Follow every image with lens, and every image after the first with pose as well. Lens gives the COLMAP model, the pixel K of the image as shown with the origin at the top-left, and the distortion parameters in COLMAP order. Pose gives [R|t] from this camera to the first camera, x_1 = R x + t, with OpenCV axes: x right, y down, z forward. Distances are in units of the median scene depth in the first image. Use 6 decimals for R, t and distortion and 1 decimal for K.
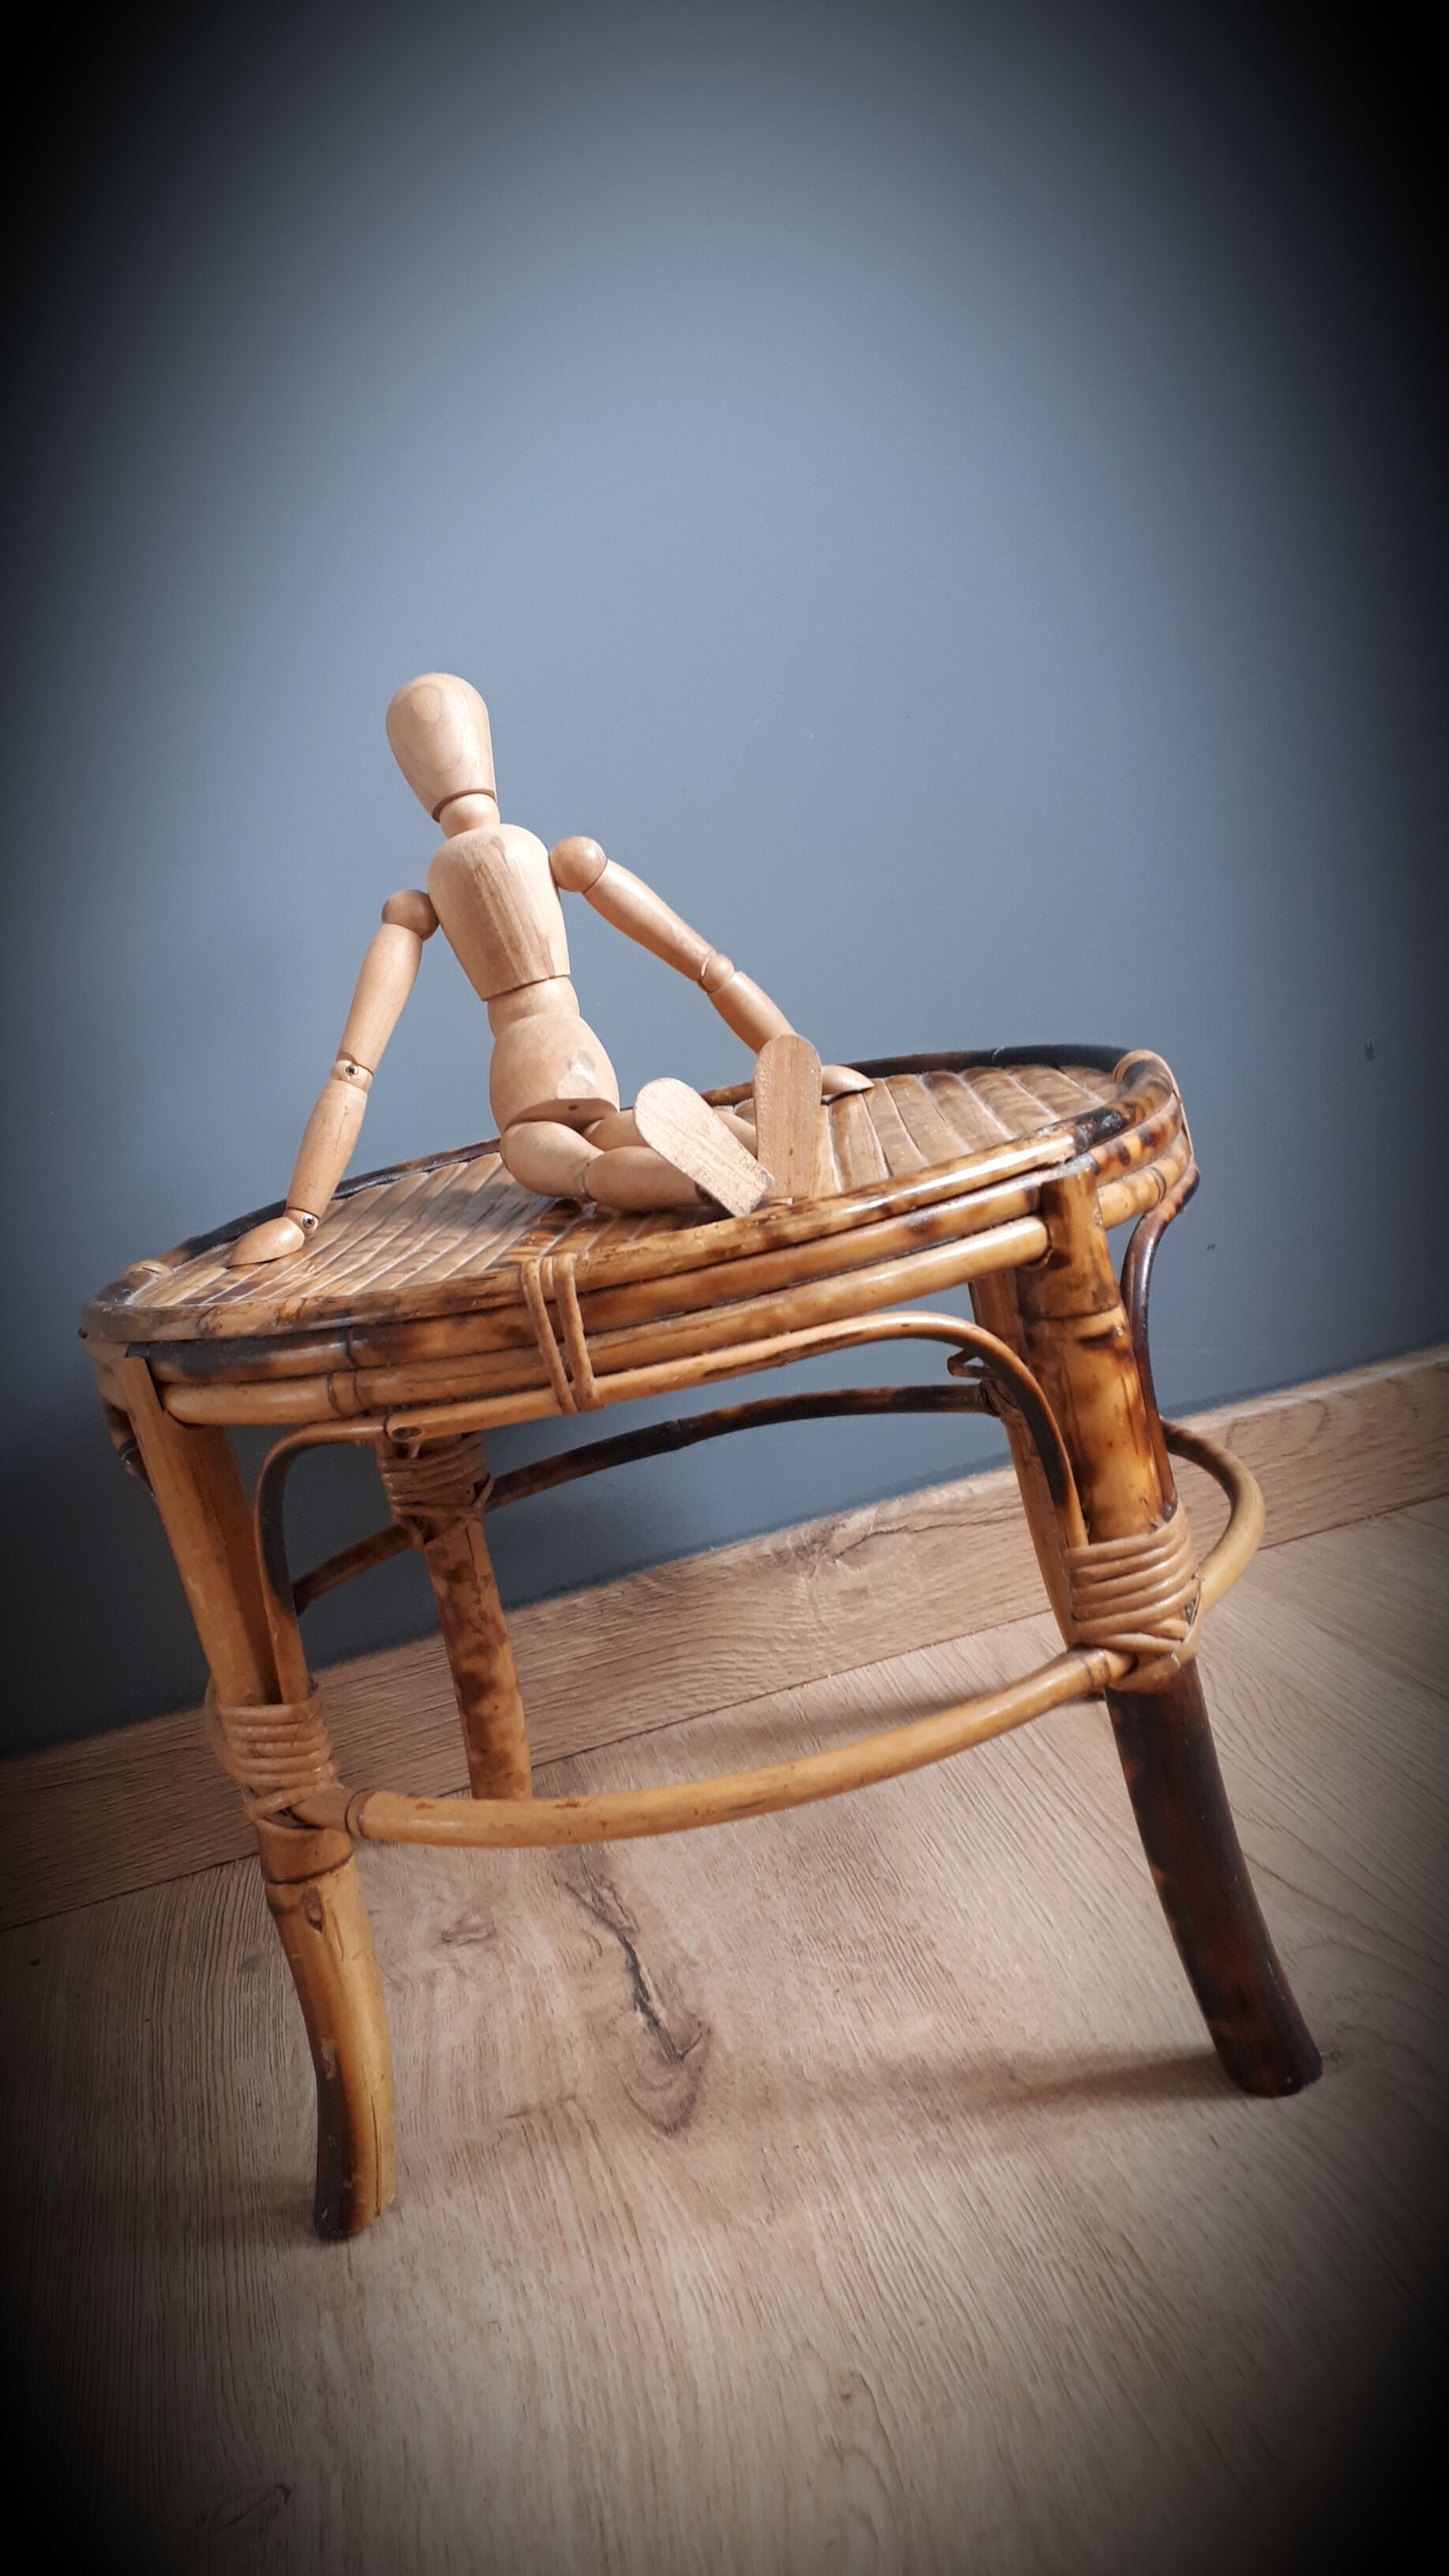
lens RADIAL K [[2073.7, 0, 717.6], [0, 2073.7, 1273.2], [0, 0, 1]] dist [0.268243, -0.741817]
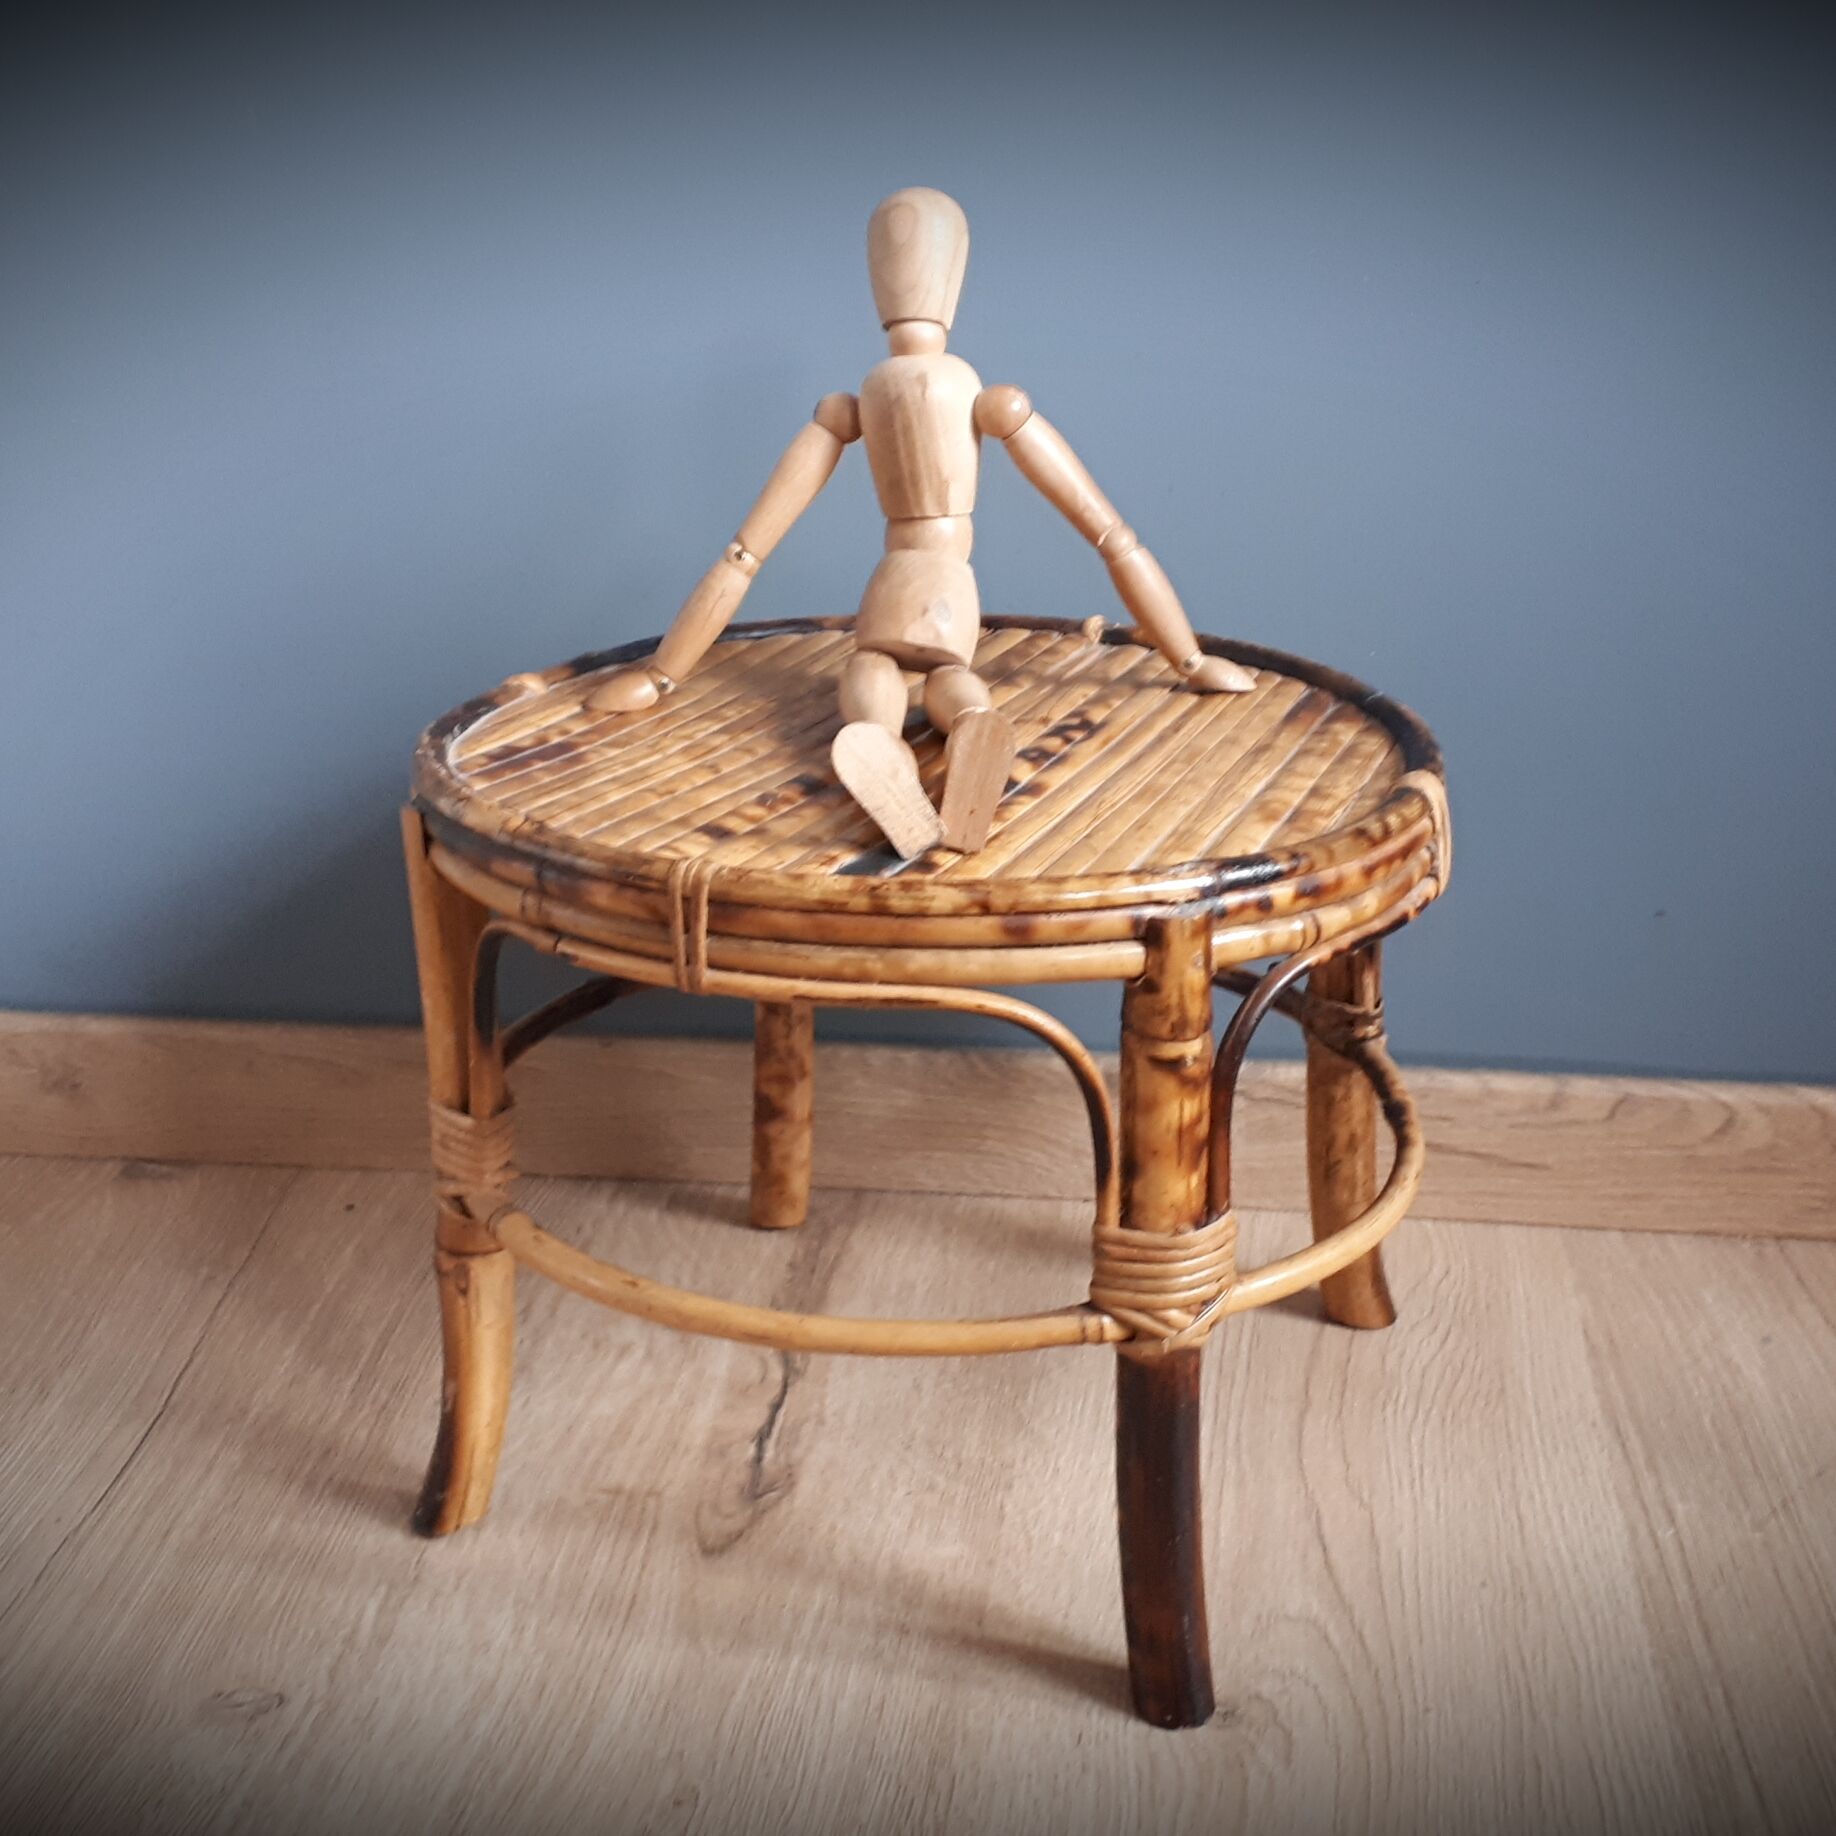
lens RADIAL K [[2647.1, 0, 967.7], [0, 2647.1, 922.2], [0, 0, 1]] dist [0.356905, -1.056598]
pose [[0.922750, 0.312071, -0.226151, 0.325185], [-0.264629, 0.939645, 0.216886, -0.270881], [0.280186, -0.140286, 0.949640, -0.306634]]
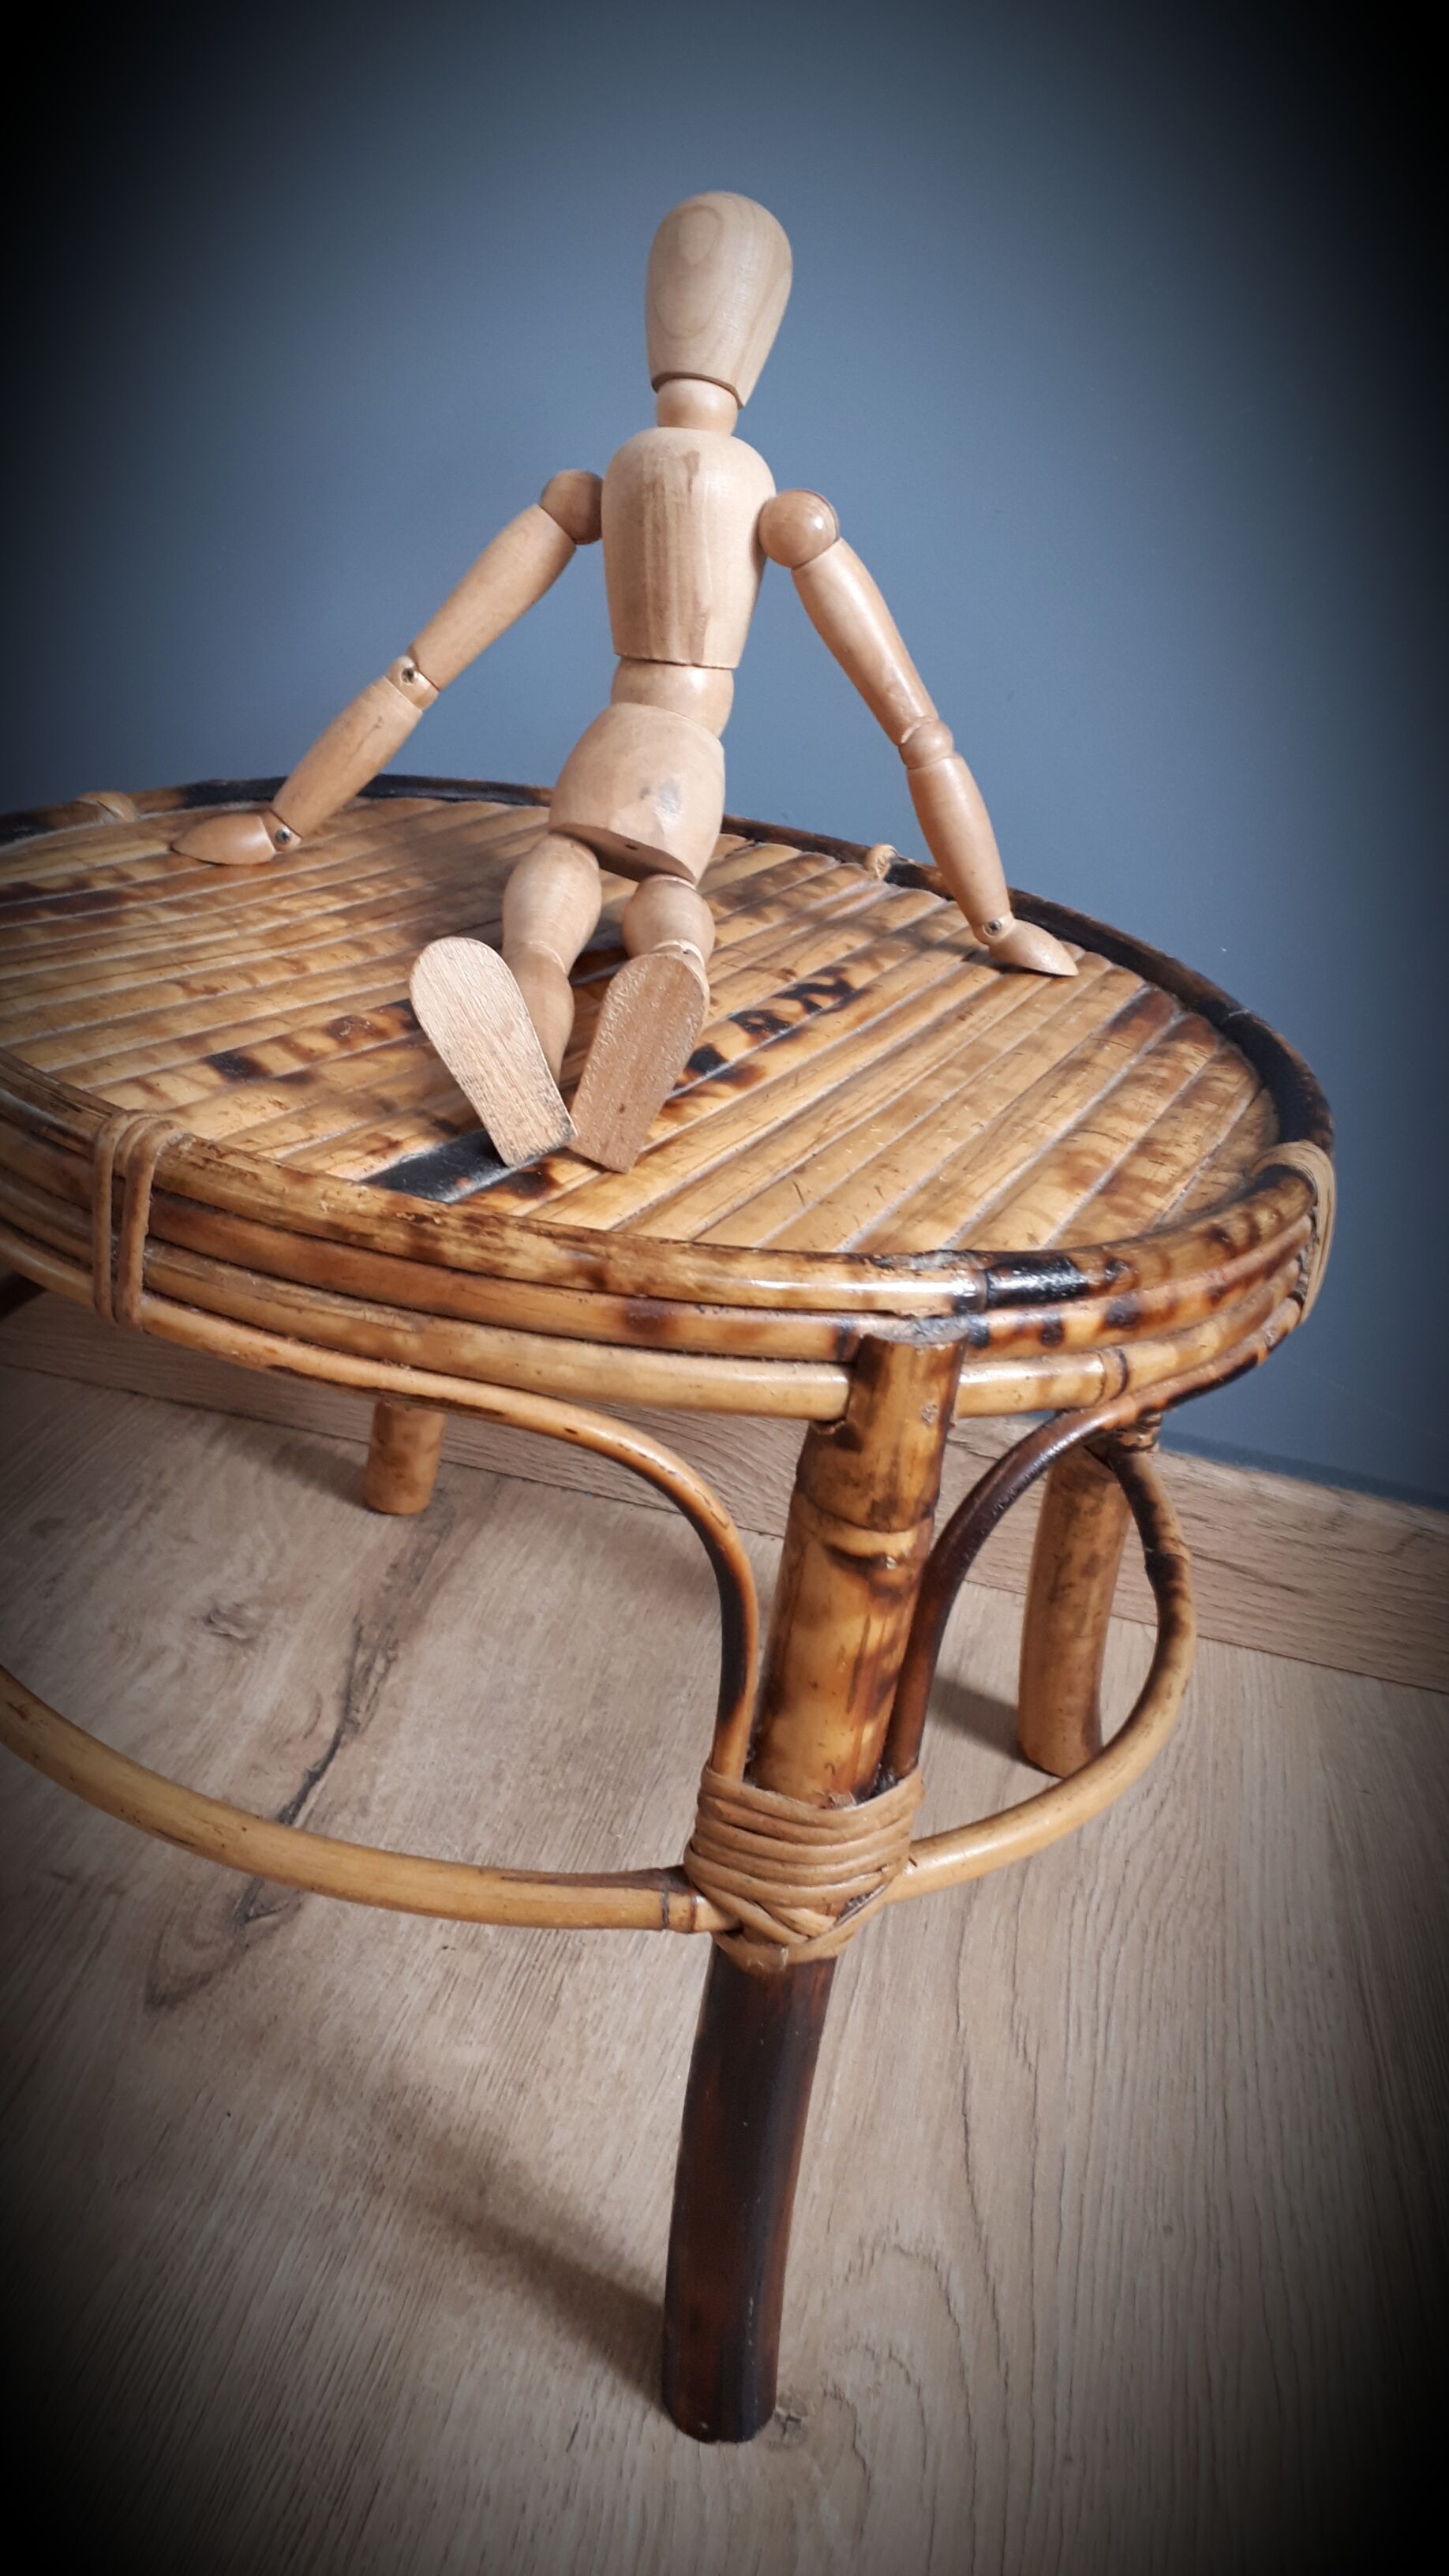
lens RADIAL K [[2073.7, 0, 717.6], [0, 2073.7, 1273.2], [0, 0, 1]] dist [0.268243, -0.741817]
pose [[0.852966, 0.478410, -0.208740, 0.207658], [-0.408638, 0.860863, 0.303200, -0.208067], [0.324751, -0.173320, 0.929783, 0.303537]]
